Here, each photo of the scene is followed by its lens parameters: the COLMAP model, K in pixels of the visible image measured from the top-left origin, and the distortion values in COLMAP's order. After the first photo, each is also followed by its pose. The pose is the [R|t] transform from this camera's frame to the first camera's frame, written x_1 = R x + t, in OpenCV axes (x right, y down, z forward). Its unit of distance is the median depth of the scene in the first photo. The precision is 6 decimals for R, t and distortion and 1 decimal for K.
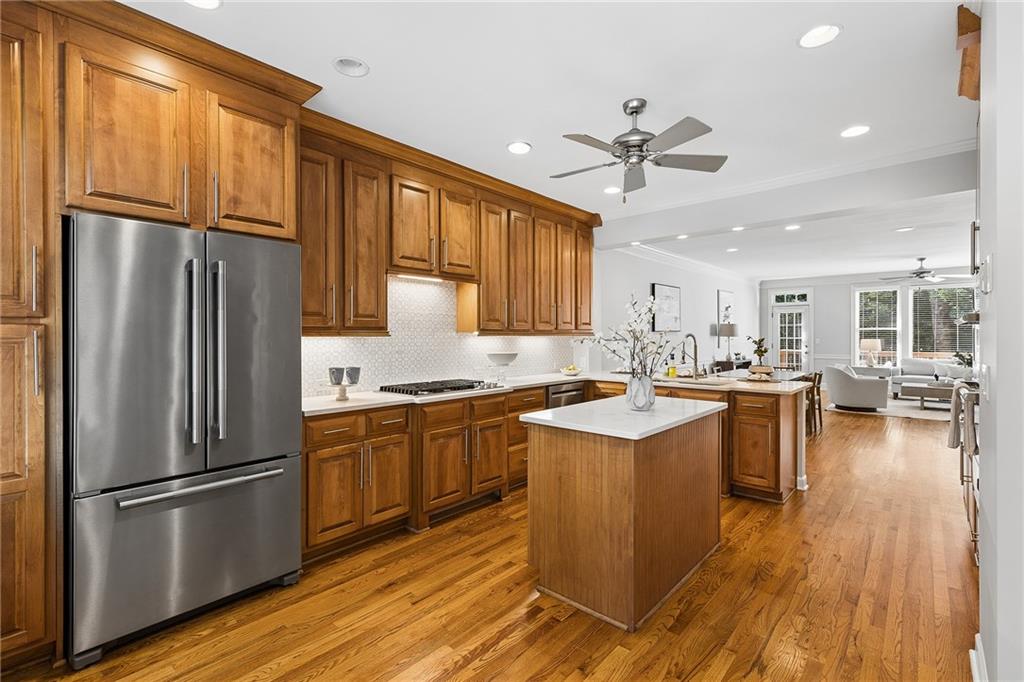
lens RADIAL K [[463.0, 0, 544.7], [0, 463.0, 333.8], [0, 0, 1]] dist [0.000170, -0.001830]
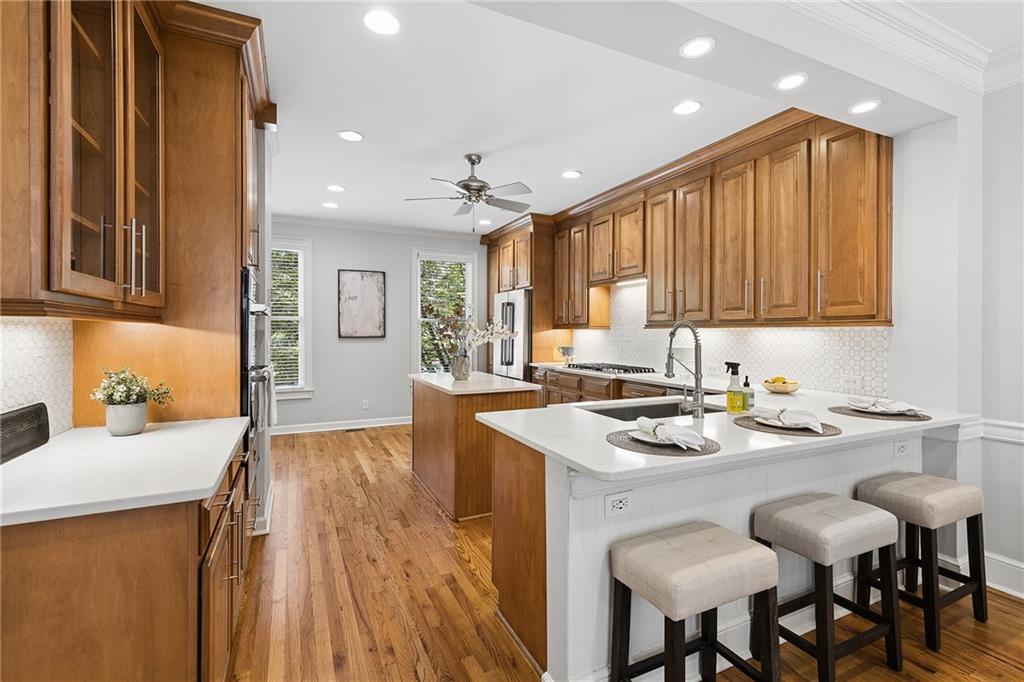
lens RADIAL K [[463.0, 0, 490.7], [0, 463.0, 336.8], [0, 0, 1]] dist [0.000170, -0.001830]
pose [[-0.463101, 0.005824, -0.886287, 0.402931], [-0.000409, 0.999977, 0.006784, 0.006500], [0.886306, 0.003504, -0.463087, 0.491715]]
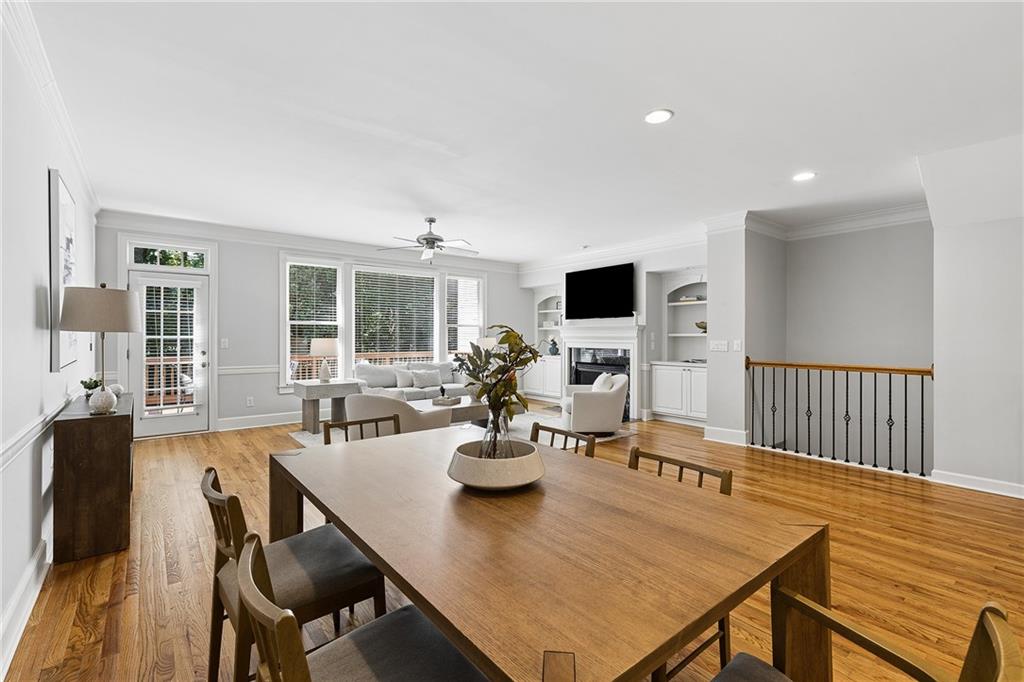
lens RADIAL K [[463.0, 0, 505.5], [0, 463.0, 334.3], [0, 0, 1]] dist [0.000170, -0.001830]
pose [[0.227967, 0.001623, 0.973667, 0.168242], [-0.004168, 0.999991, -0.000692, 0.006214], [-0.973660, -0.003900, 0.227972, 0.701155]]
